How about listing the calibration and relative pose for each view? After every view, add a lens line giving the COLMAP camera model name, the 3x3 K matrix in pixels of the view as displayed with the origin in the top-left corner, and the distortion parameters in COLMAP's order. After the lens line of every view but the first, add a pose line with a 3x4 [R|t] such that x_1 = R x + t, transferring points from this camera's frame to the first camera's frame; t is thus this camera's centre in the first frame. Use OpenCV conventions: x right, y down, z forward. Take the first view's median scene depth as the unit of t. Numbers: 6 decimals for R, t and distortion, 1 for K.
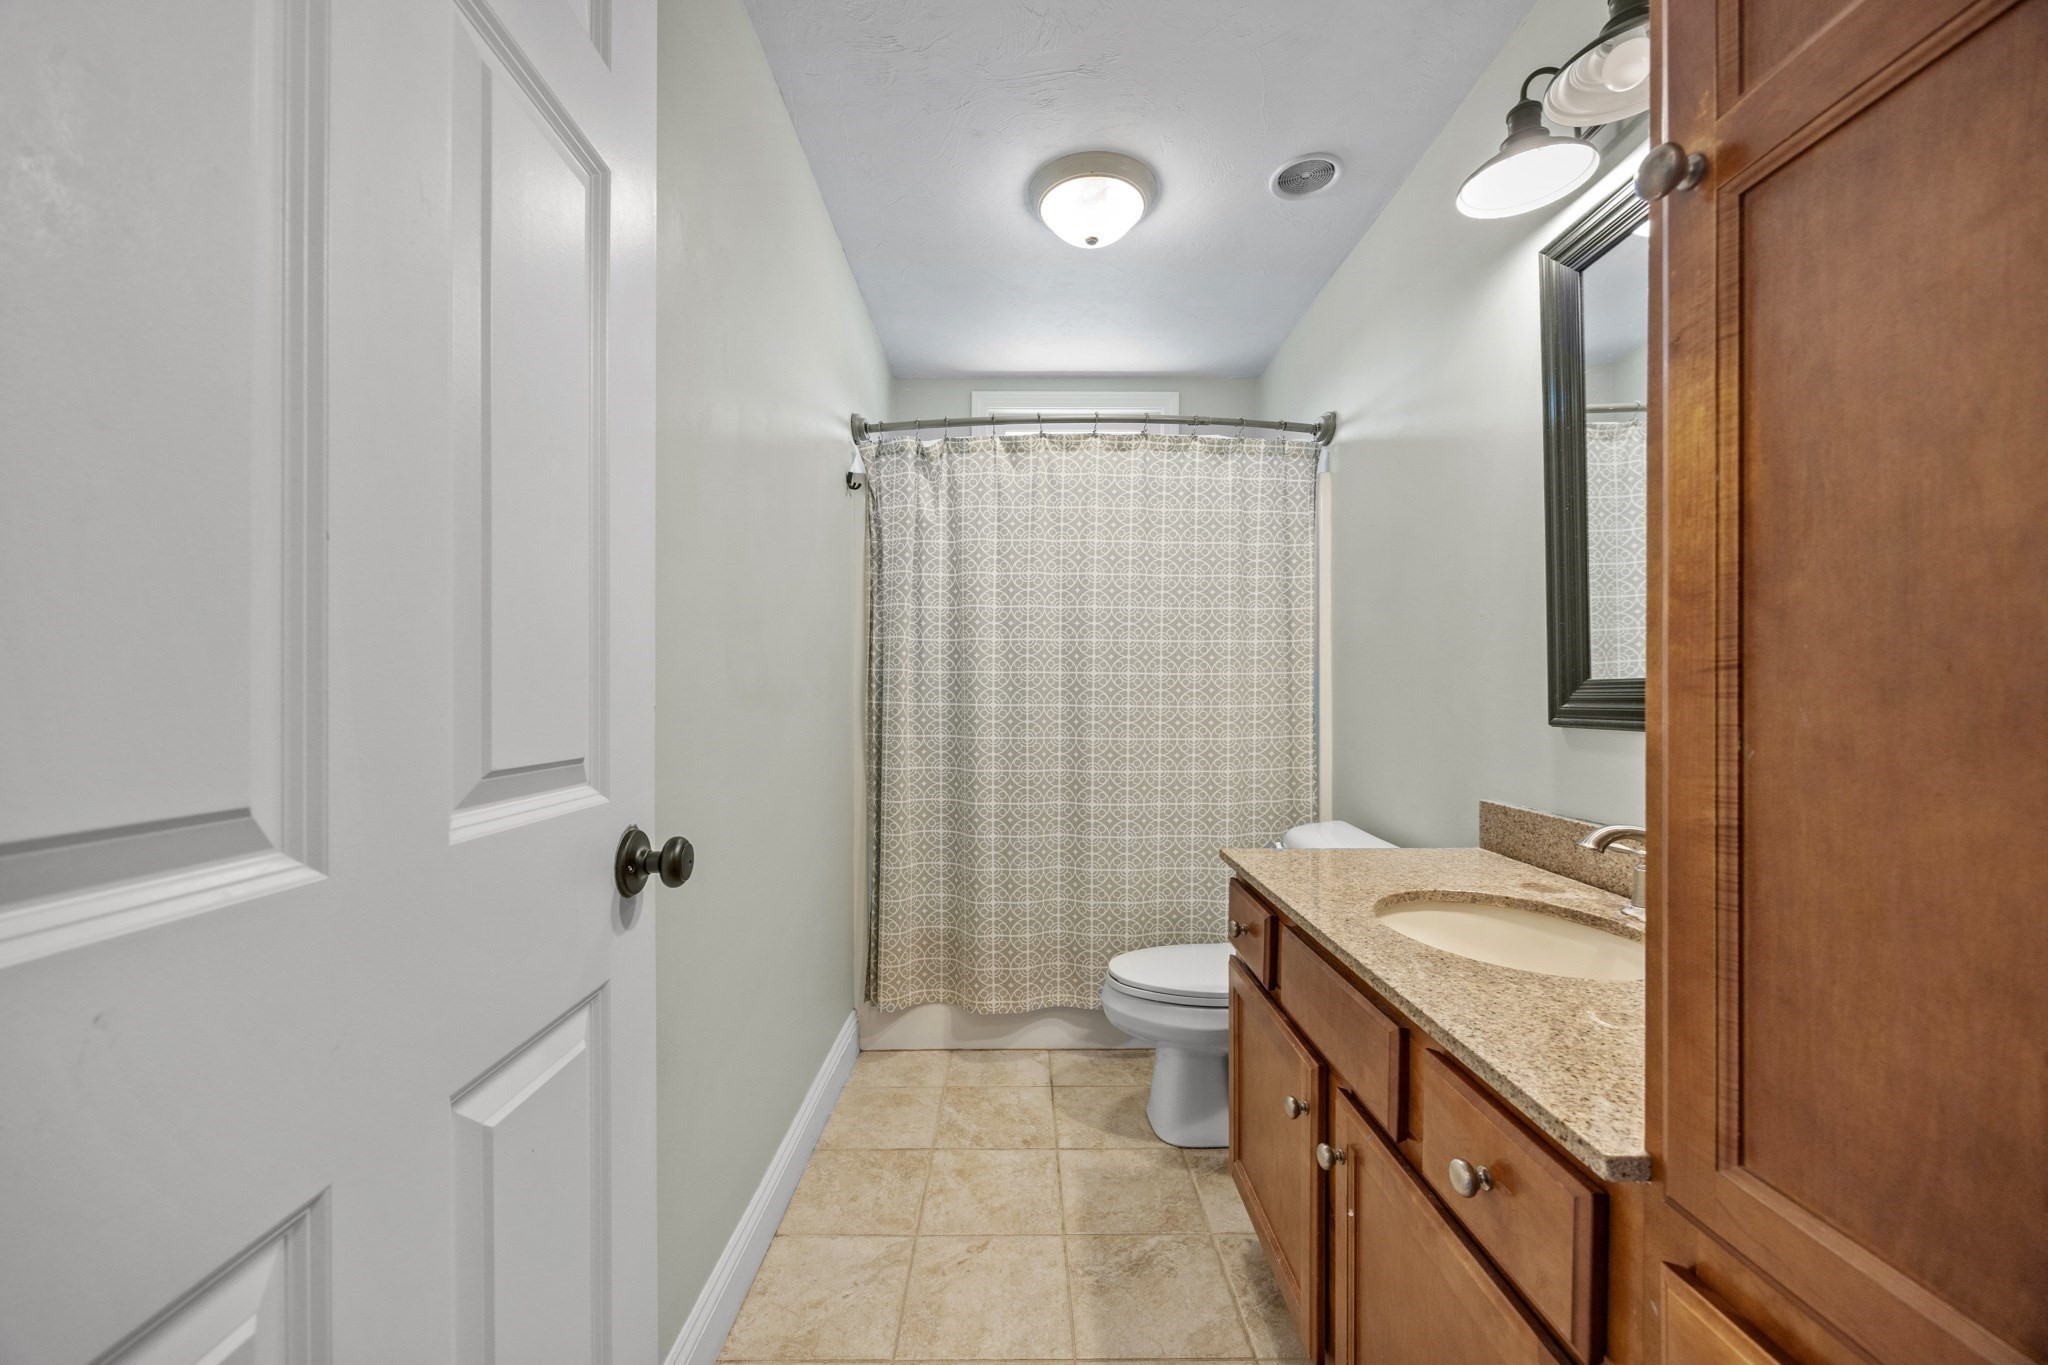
lens RADIAL K [[784.6, 0, 1021.0], [0, 784.6, 689.8], [0, 0, 1]] dist [-0.002085, 0.000522]
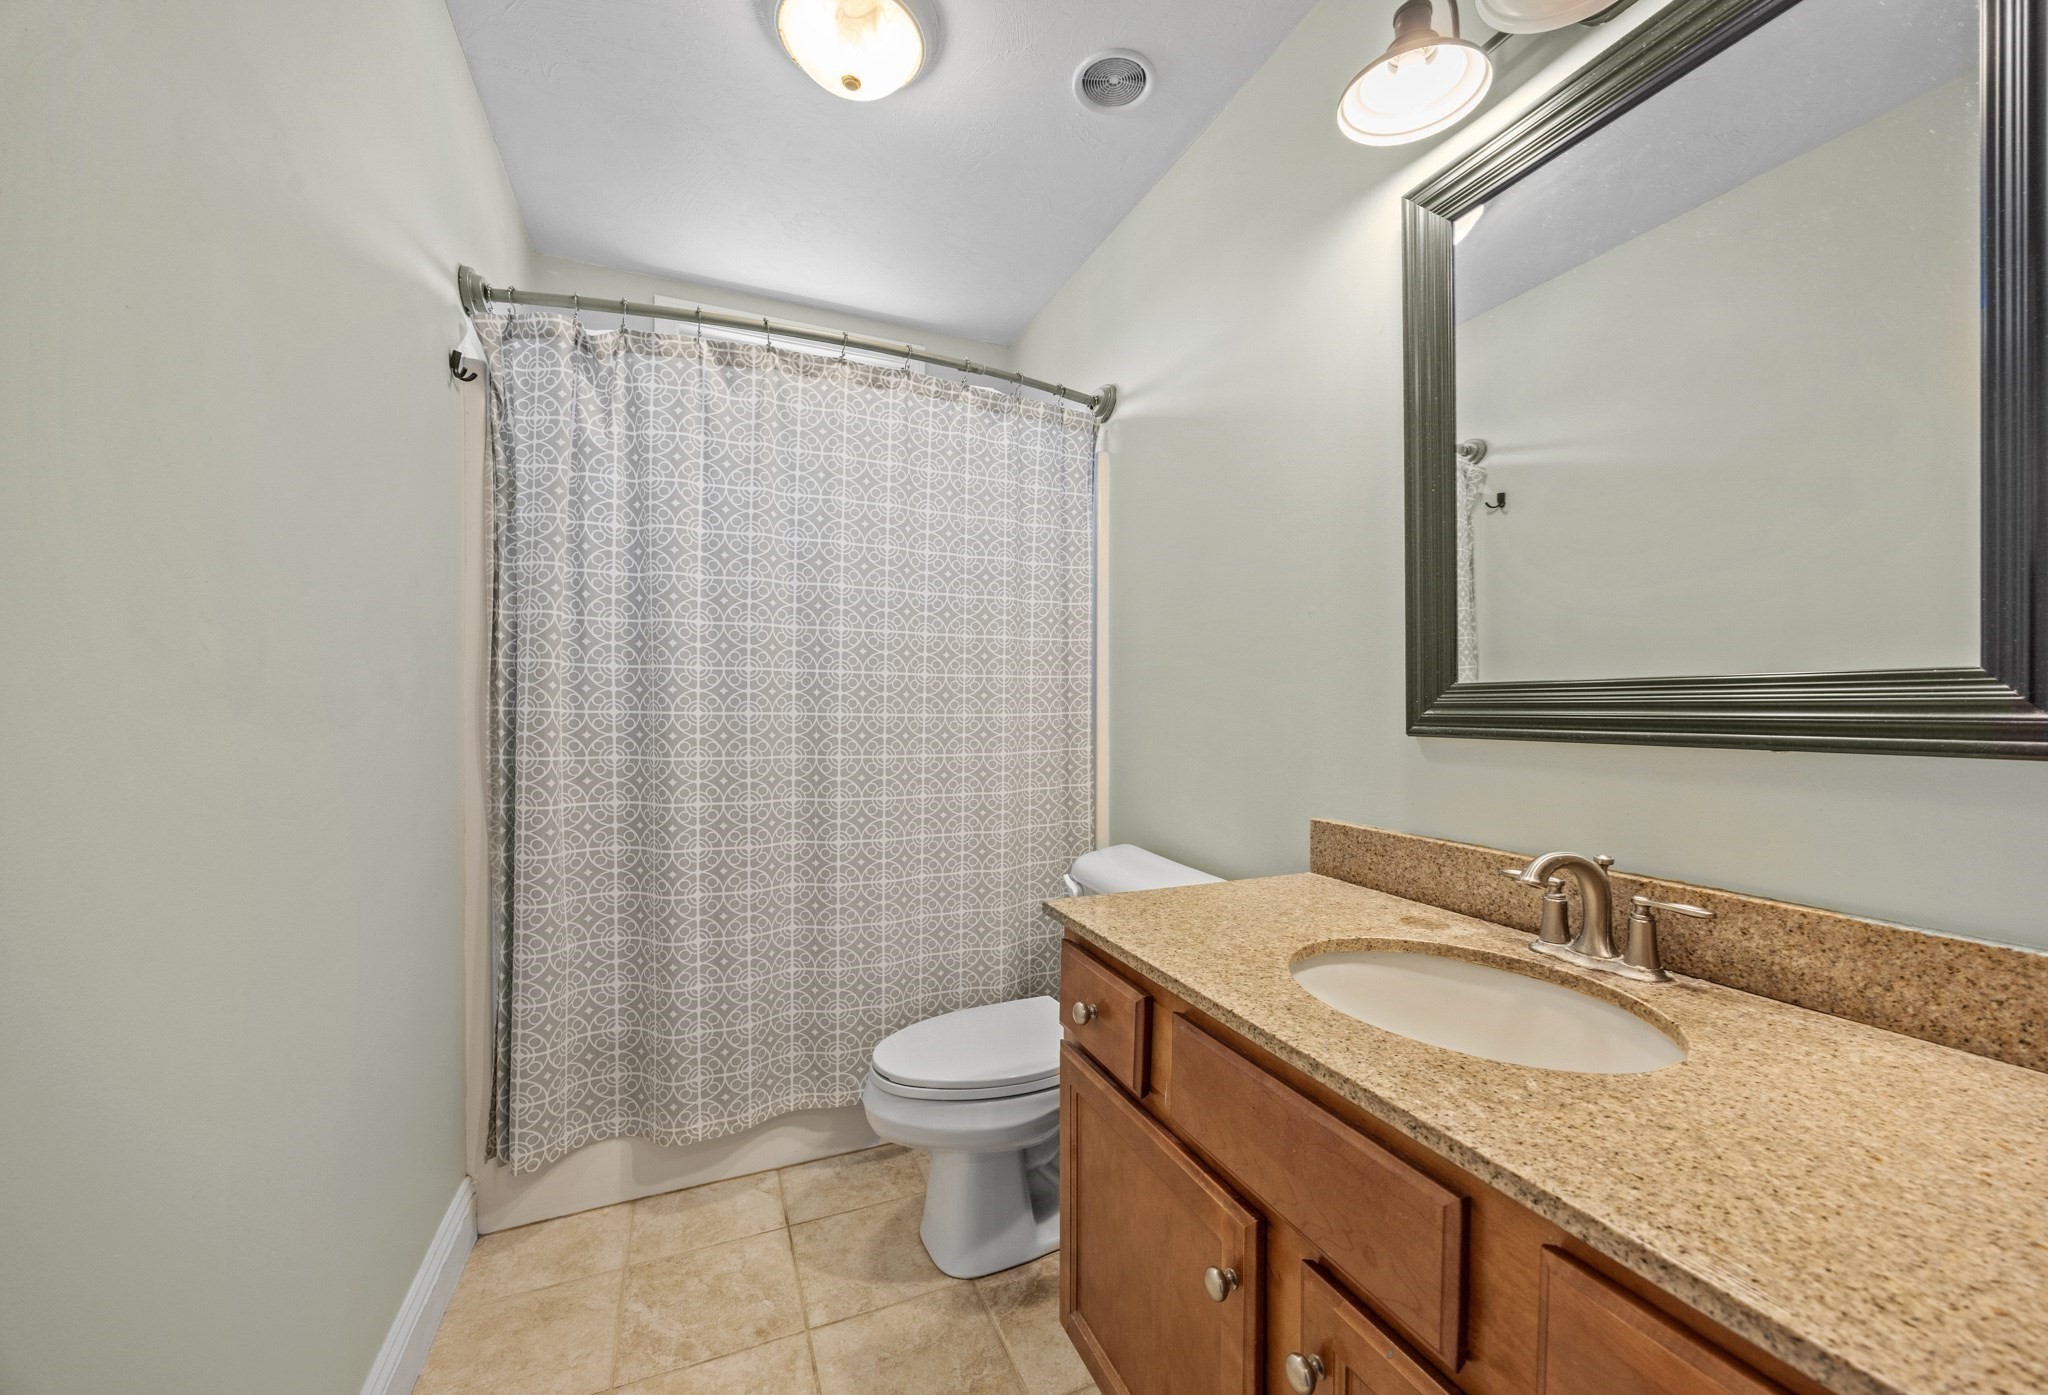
lens RADIAL K [[790.9, 0, 1039.2], [0, 790.9, 714.1], [0, 0, 1]] dist [-0.001708, 0.000047]
pose [[0.914929, 0.000292, 0.403614, -0.042368], [-0.007130, 0.999855, 0.015440, 0.006790], [-0.403551, -0.017004, 0.914799, 0.213082]]
